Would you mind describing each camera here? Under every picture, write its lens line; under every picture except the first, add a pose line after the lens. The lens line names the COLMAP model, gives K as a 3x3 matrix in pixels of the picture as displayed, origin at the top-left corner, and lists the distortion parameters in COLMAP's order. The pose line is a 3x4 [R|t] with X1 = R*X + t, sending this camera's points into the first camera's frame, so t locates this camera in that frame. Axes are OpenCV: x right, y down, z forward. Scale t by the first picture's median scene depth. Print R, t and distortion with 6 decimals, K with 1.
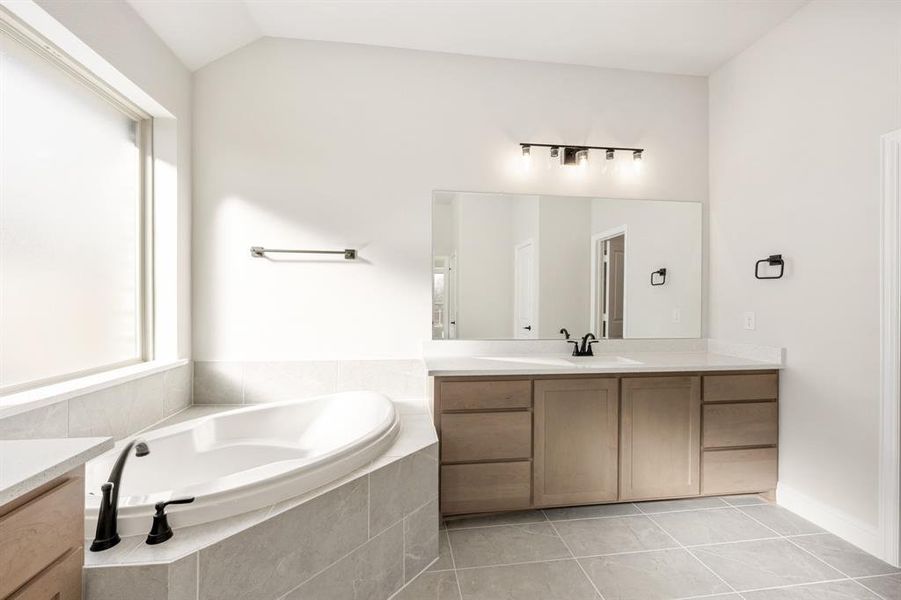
lens RADIAL K [[365.6, 0, 445.2], [0, 365.6, 297.2], [0, 0, 1]] dist [-0.001035, -0.000189]
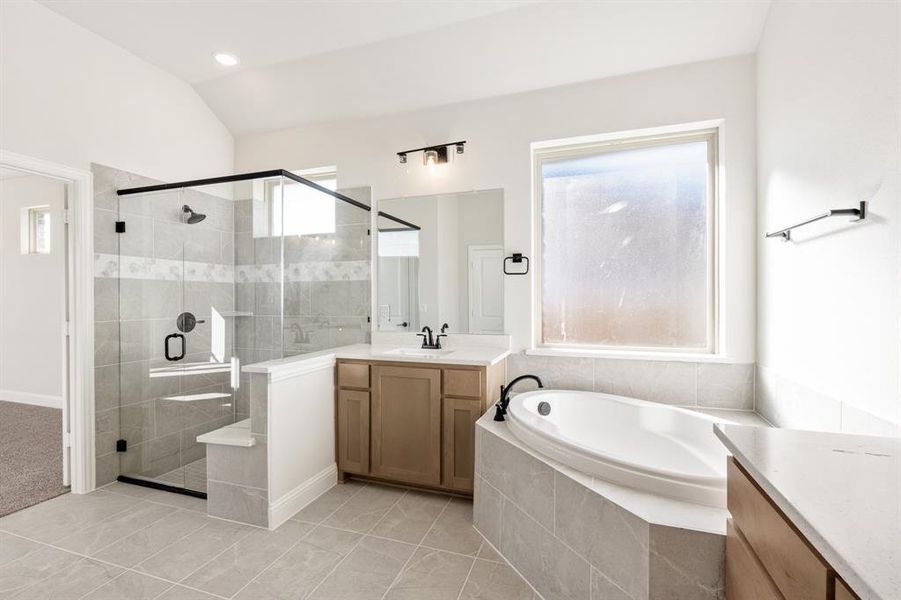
lens RADIAL K [[365.6, 0, 445.2], [0, 365.6, 297.2], [0, 0, 1]] dist [-0.001035, -0.000189]
pose [[-0.409283, -0.006538, -0.912384, 0.811210], [0.011340, 0.999861, -0.012252, 0.013532], [0.912337, -0.015361, -0.409152, 1.102209]]
